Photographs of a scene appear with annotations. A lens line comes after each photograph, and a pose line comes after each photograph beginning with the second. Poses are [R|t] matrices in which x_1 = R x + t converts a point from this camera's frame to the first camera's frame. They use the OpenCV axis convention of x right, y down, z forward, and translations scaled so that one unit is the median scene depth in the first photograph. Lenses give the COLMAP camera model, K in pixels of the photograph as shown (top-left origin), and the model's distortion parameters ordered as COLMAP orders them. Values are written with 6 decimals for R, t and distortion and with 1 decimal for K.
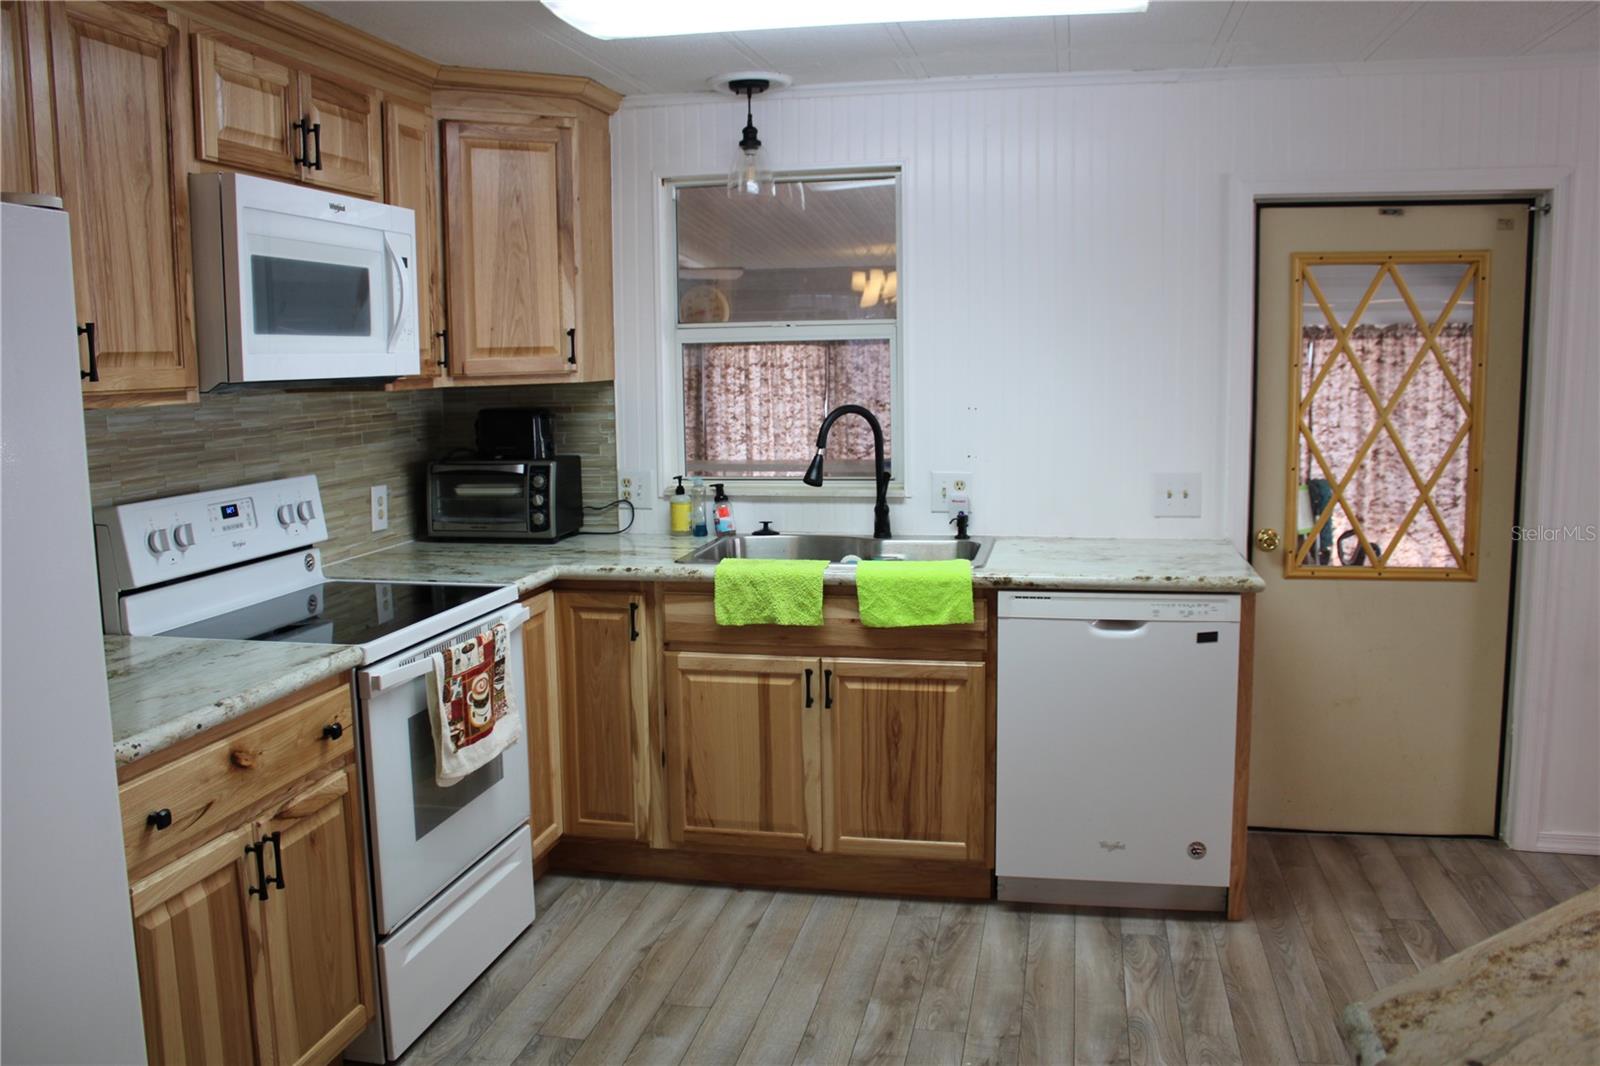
lens RADIAL K [[1330.9, 0, 779.1], [0, 1330.9, 509.8], [0, 0, 1]] dist [-0.147235, 0.128226]
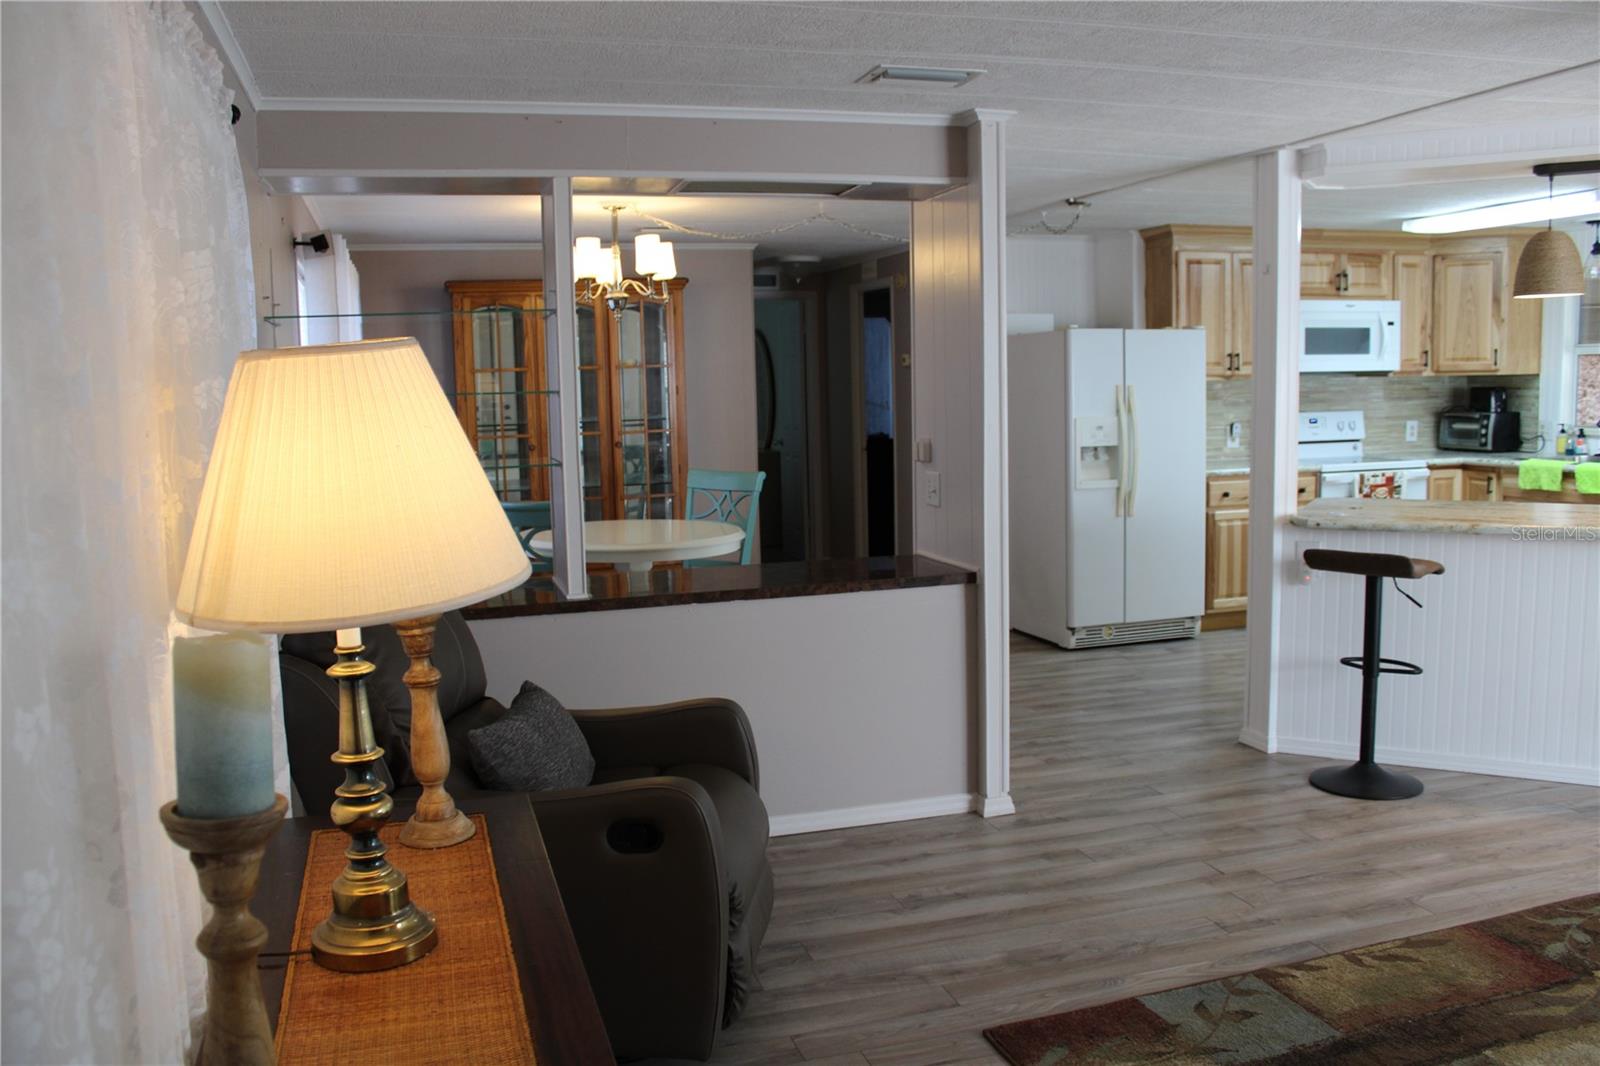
lens RADIAL K [[1330.9, 0, 793.5], [0, 1330.9, 520.1], [0, 0, 1]] dist [-0.147235, 0.128226]
pose [[0.477537, 0.100371, -0.872860, 1.182815], [-0.083179, 0.994156, 0.068812, 0.090126], [0.874665, 0.039744, 0.483095, -0.999918]]
